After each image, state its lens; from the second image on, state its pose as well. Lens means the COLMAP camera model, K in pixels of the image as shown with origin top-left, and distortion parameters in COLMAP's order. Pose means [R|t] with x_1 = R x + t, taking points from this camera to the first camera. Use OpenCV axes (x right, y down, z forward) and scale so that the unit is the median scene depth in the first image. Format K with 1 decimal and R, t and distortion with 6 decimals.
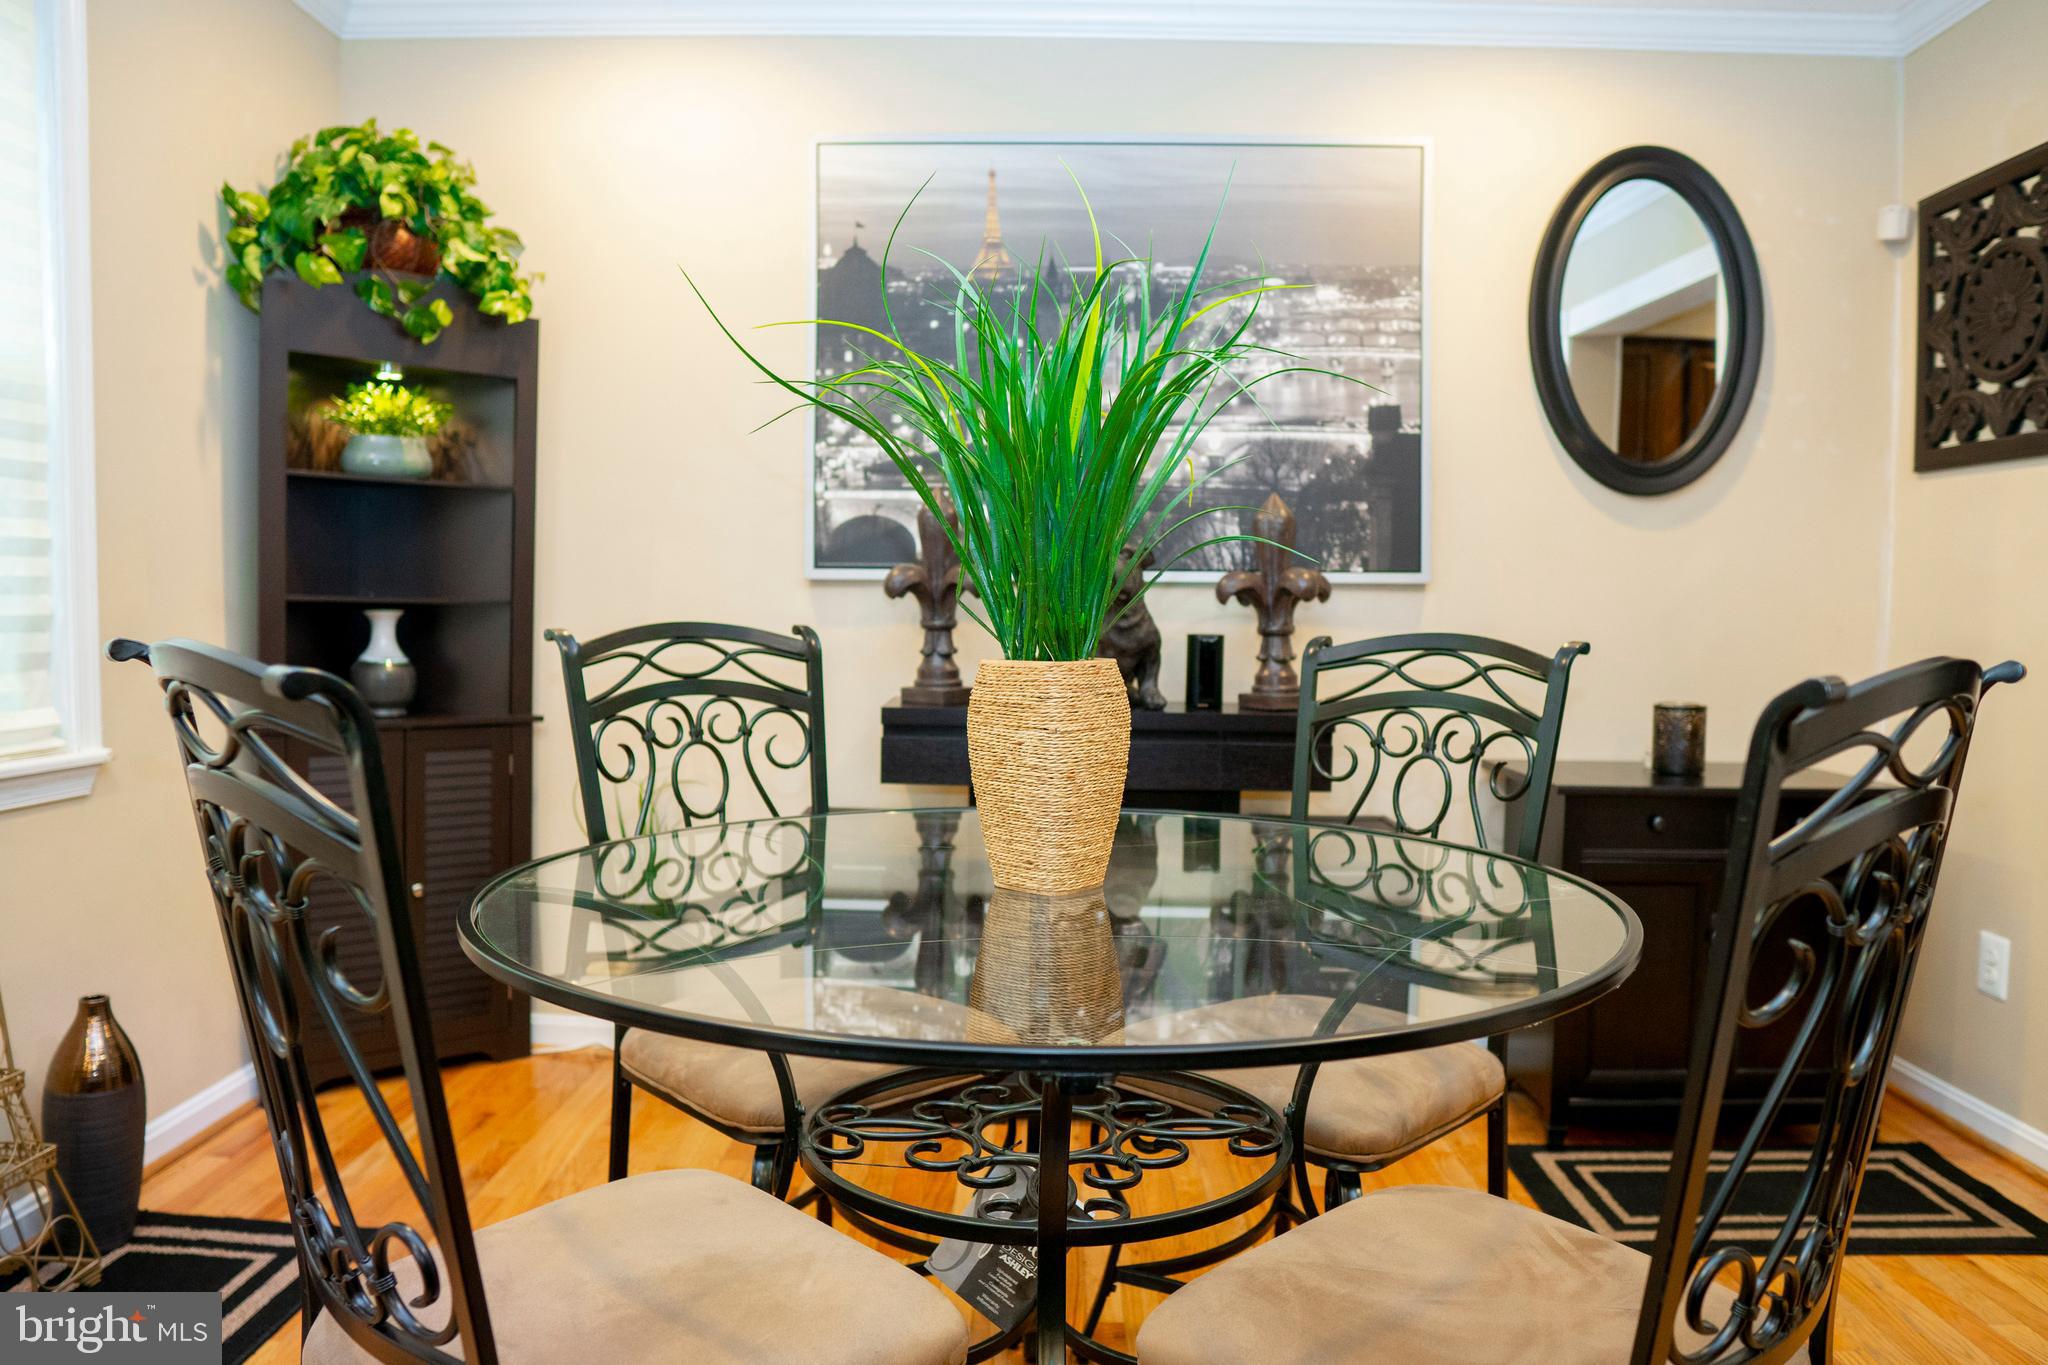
lens RADIAL K [[1442.5, 0, 1028.5], [0, 1442.5, 686.7], [0, 0, 1]] dist [-0.110111, 0.074077]
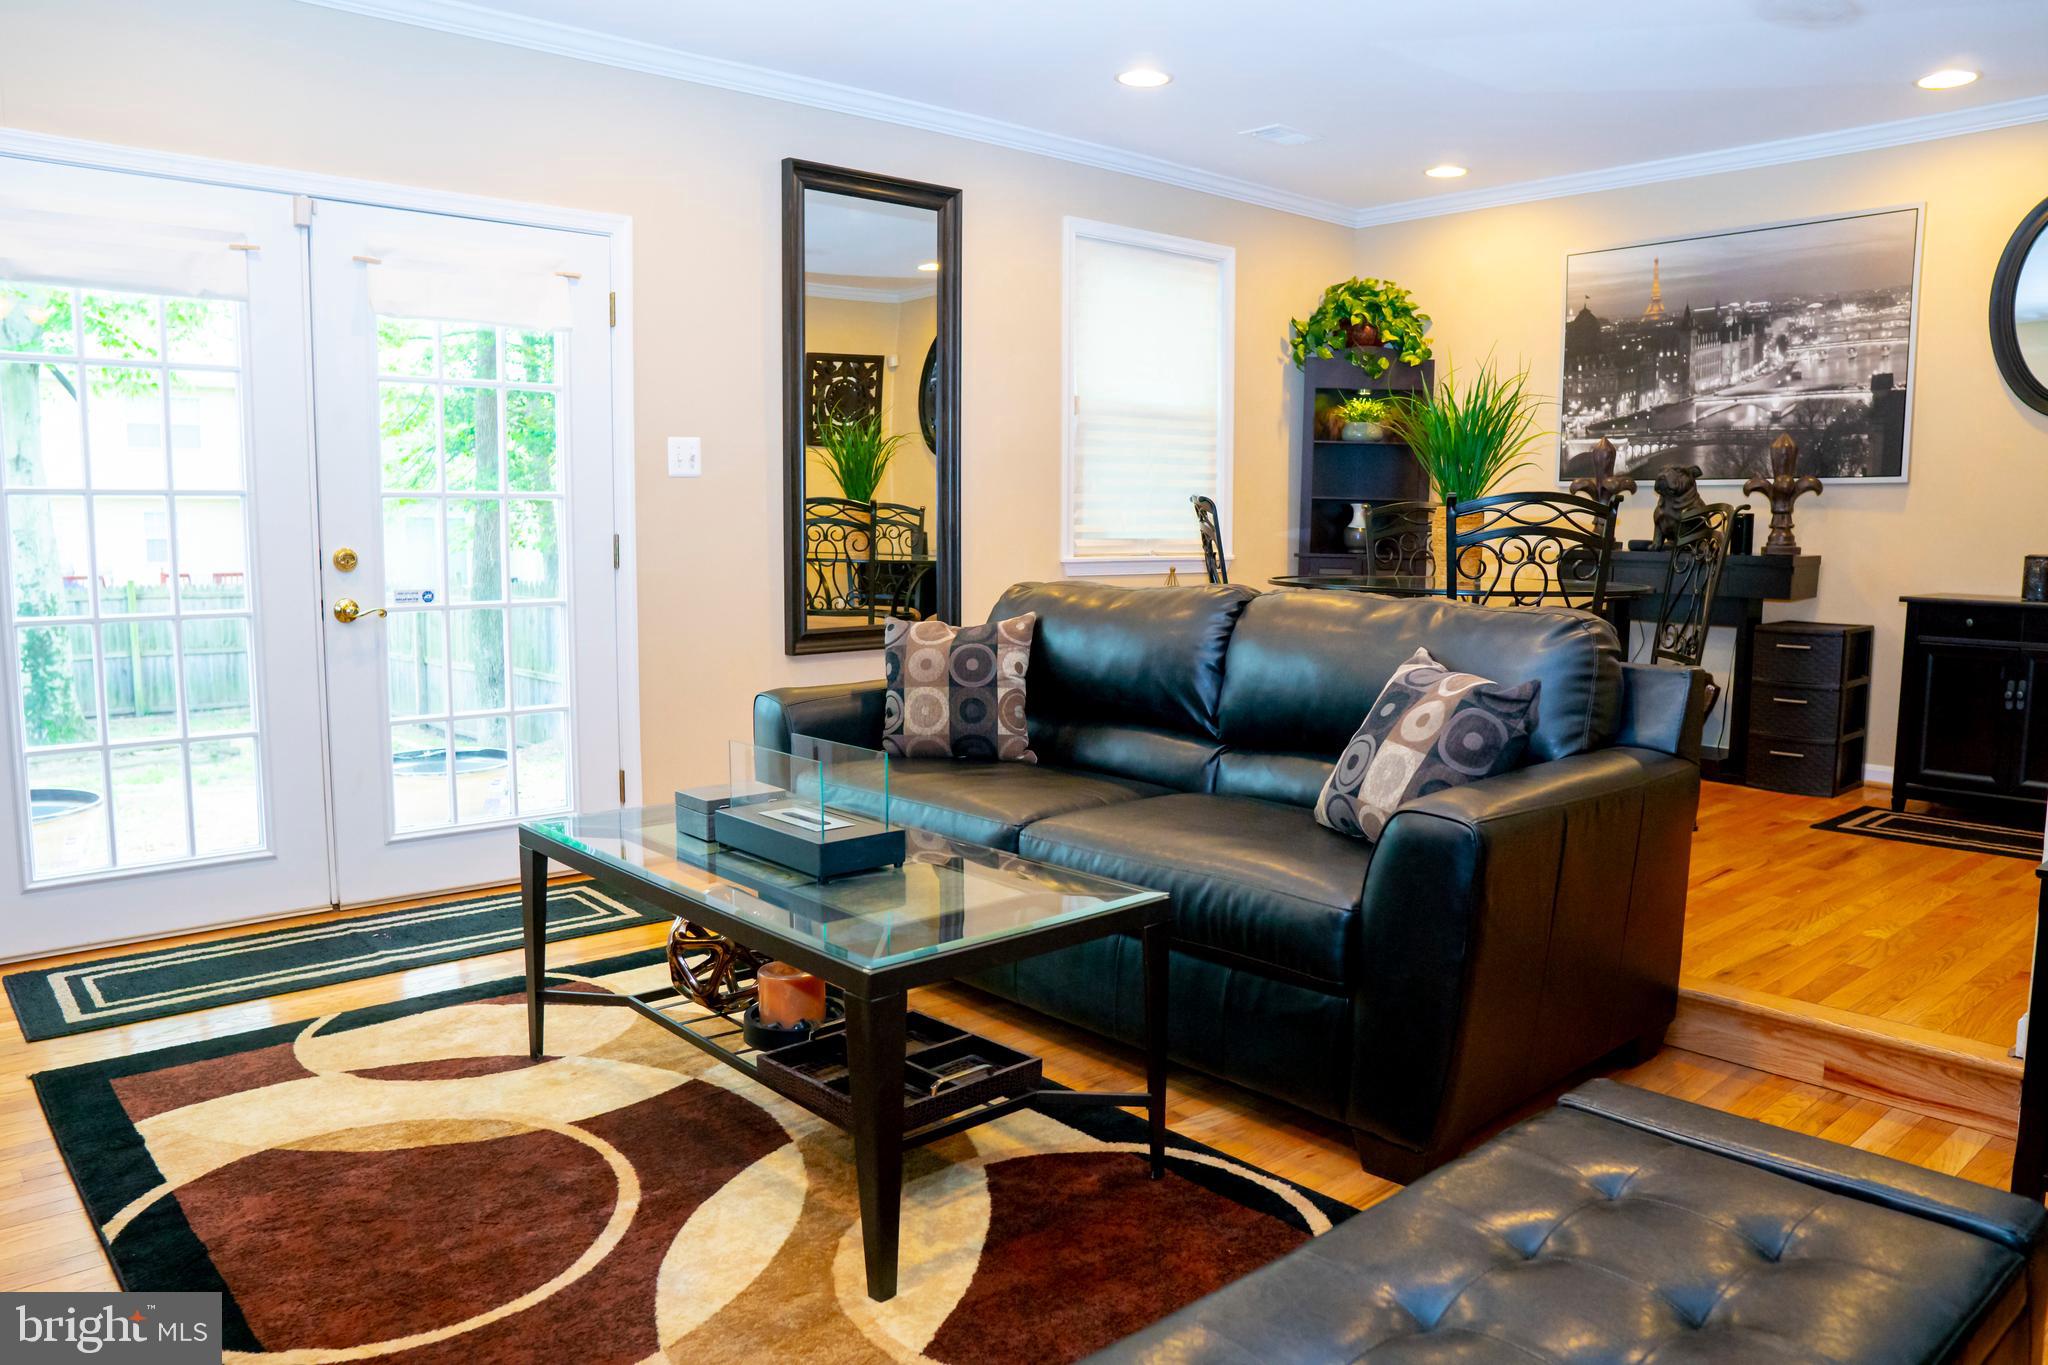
lens RADIAL K [[1442.5, 0, 1028.5], [0, 1442.5, 686.7], [0, 0, 1]] dist [-0.110111, 0.074077]
pose [[0.677902, 0.077058, -0.731102, 0.783139], [-0.041039, 0.996907, 0.067022, 0.093858], [0.734006, -0.015430, 0.678968, -0.813327]]
